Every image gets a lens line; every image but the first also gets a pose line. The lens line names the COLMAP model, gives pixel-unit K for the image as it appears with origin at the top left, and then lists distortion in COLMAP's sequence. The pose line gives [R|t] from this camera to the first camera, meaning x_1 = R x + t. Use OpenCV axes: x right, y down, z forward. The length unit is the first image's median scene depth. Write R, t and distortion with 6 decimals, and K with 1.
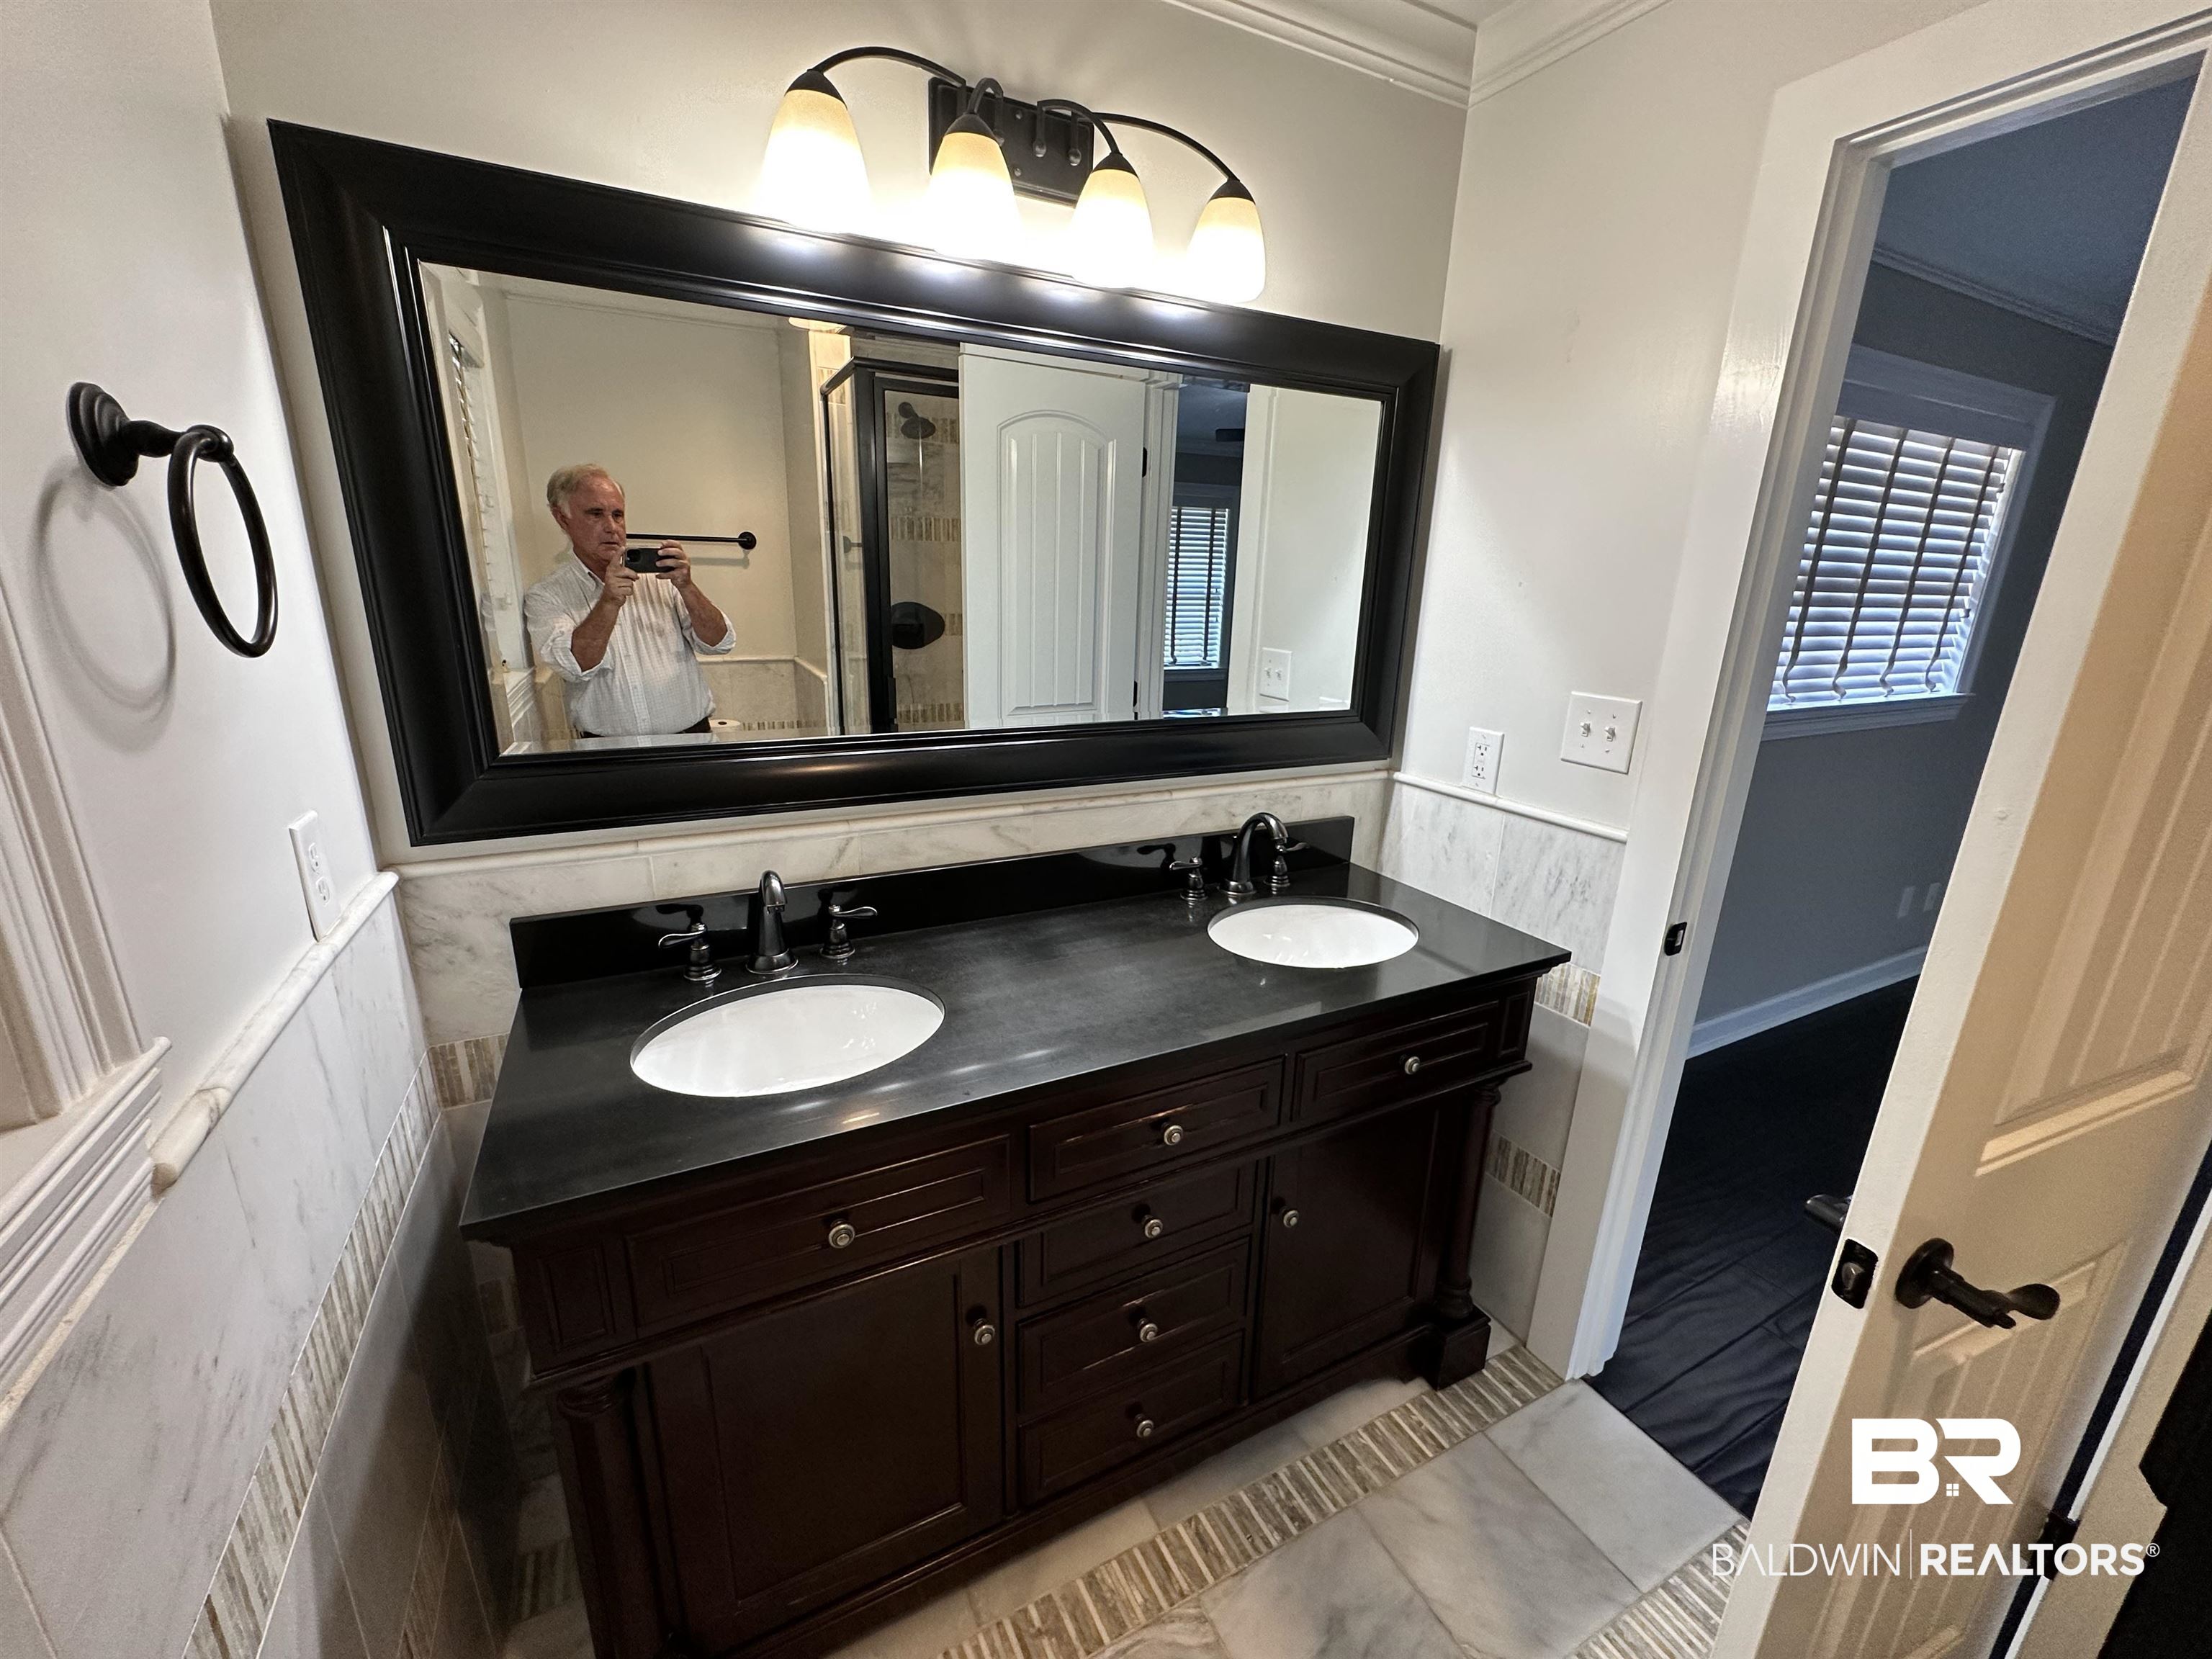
lens RADIAL K [[892.0, 0, 1106.0], [0, 892.0, 829.5], [0, 0, 1]] dist [-0.000417, -0.000202]
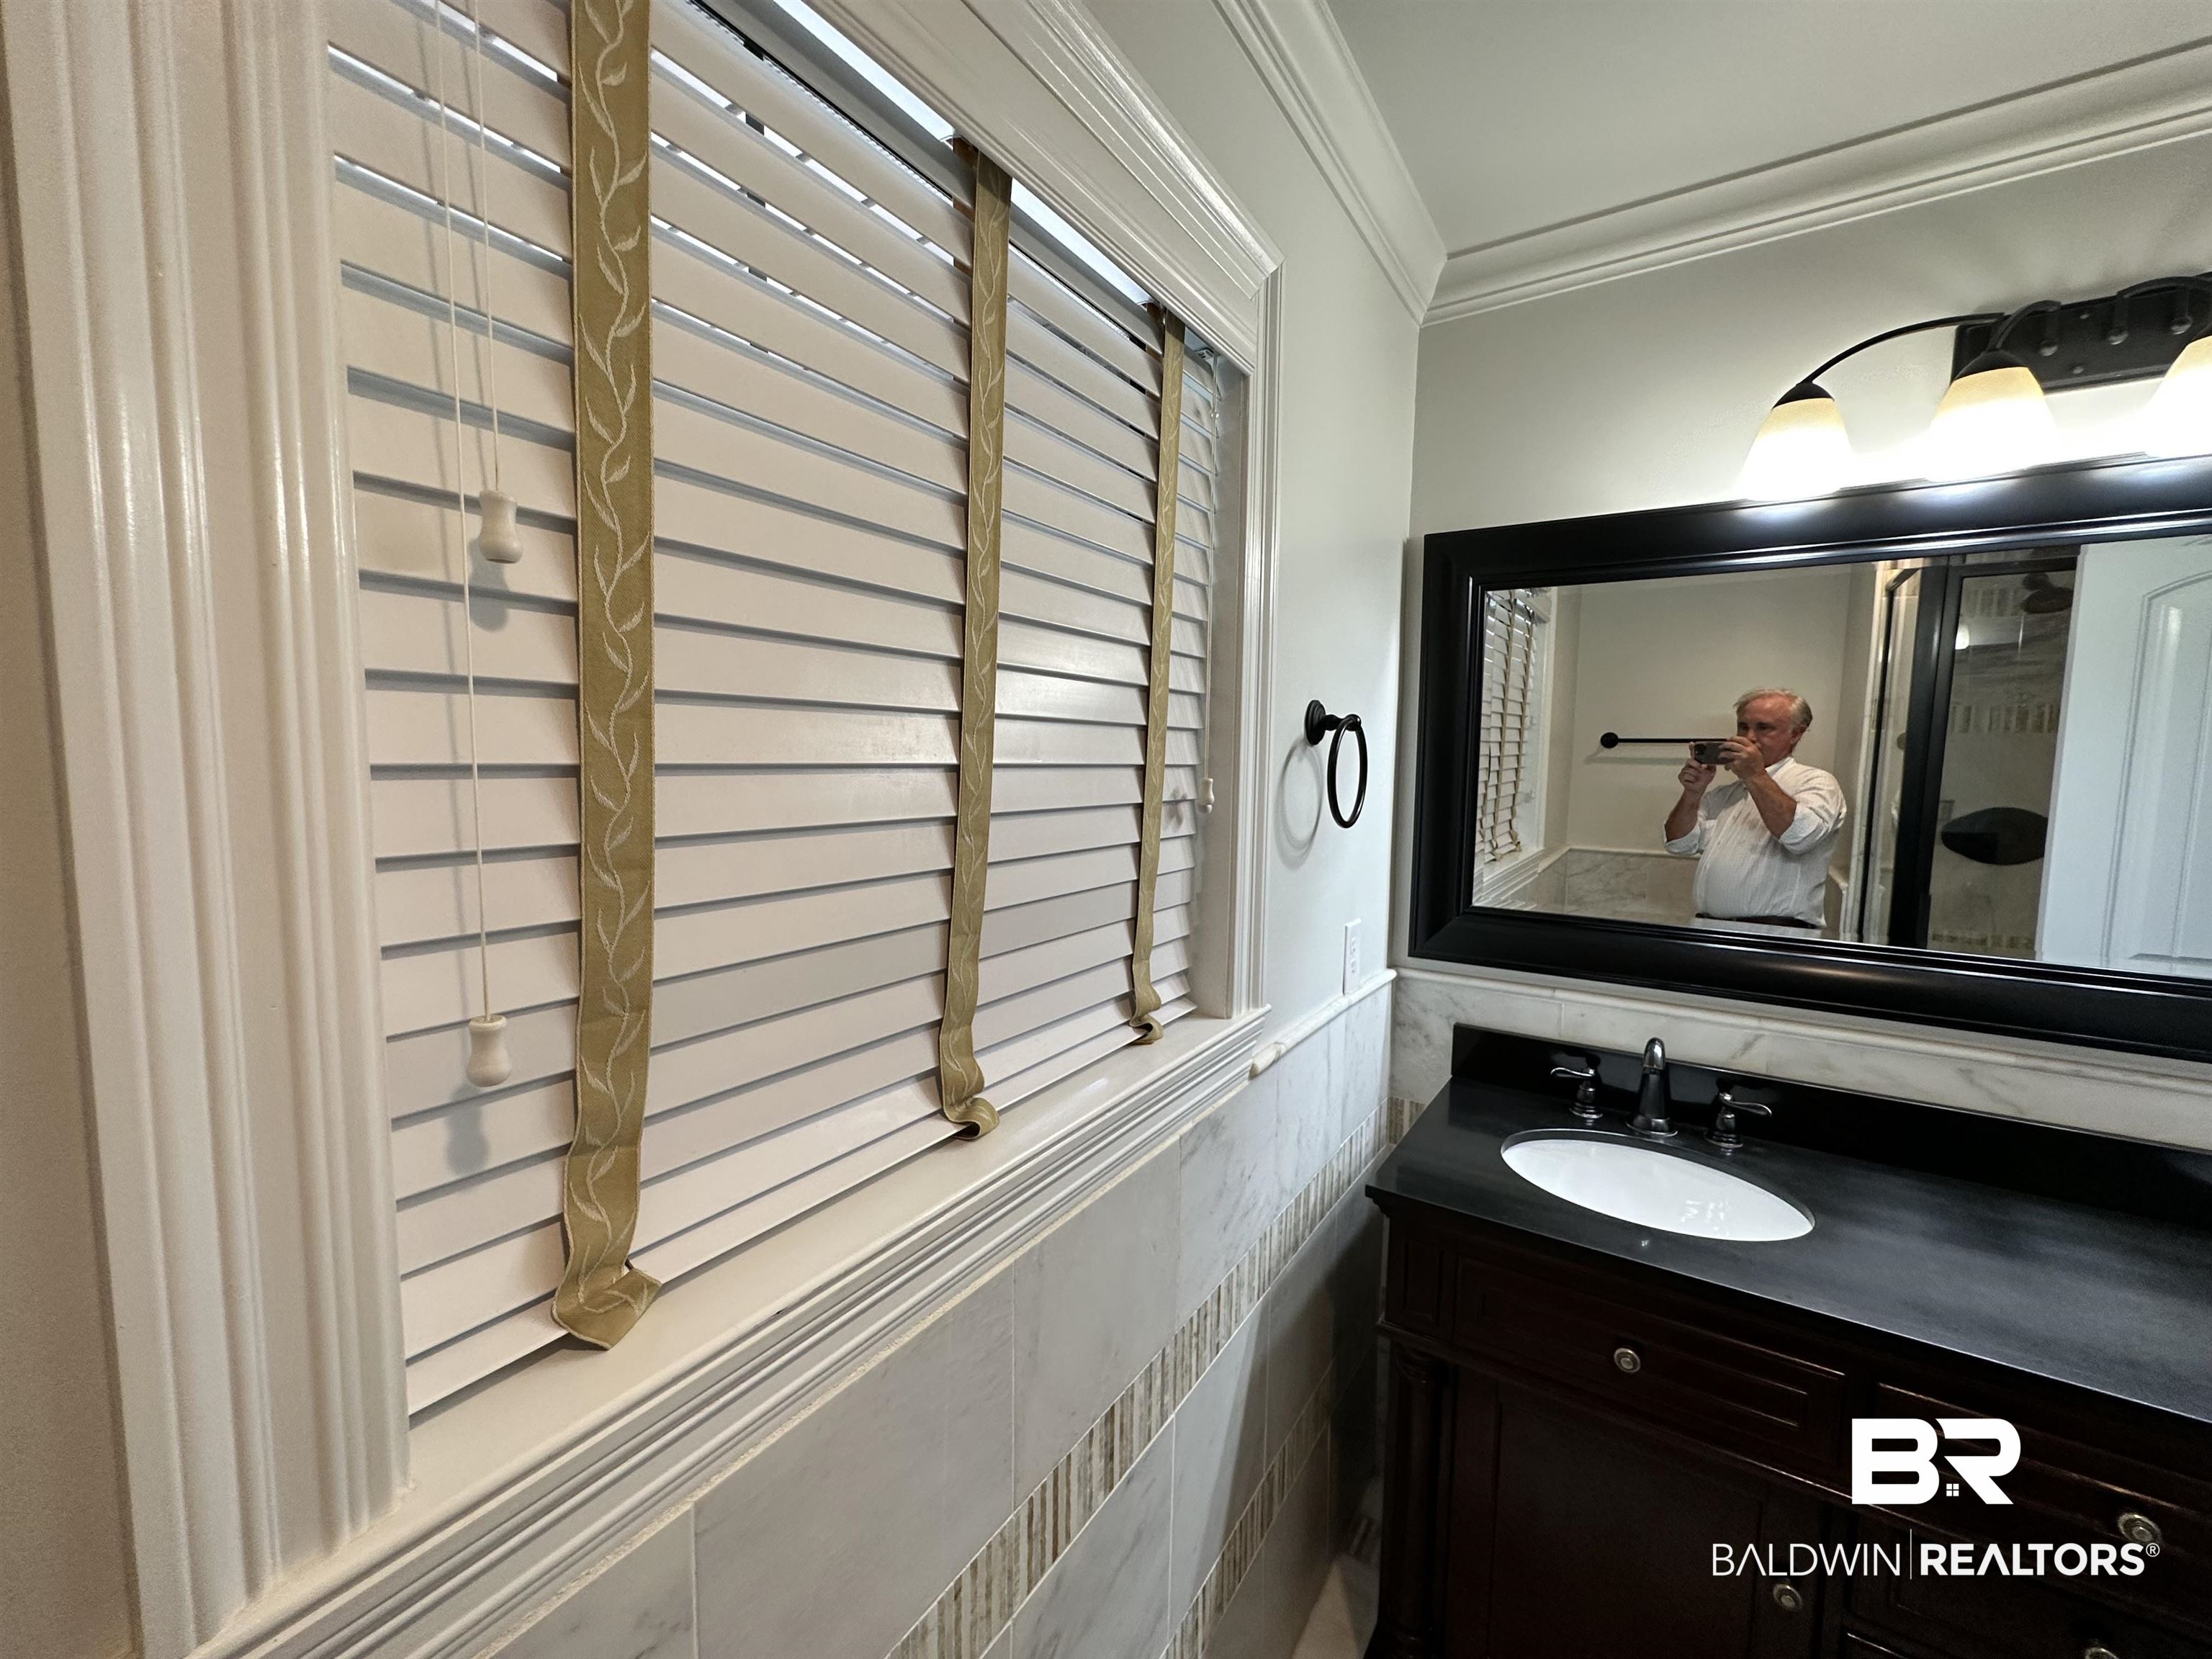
lens RADIAL K [[892.0, 0, 1106.0], [0, 892.0, 829.5], [0, 0, 1]] dist [-0.000417, -0.000202]
pose [[0.491578, 0.059316, -0.868811, 0.249573], [-0.238188, 0.968791, -0.068626, 0.035073], [0.837626, 0.240676, 0.490365, -0.202474]]
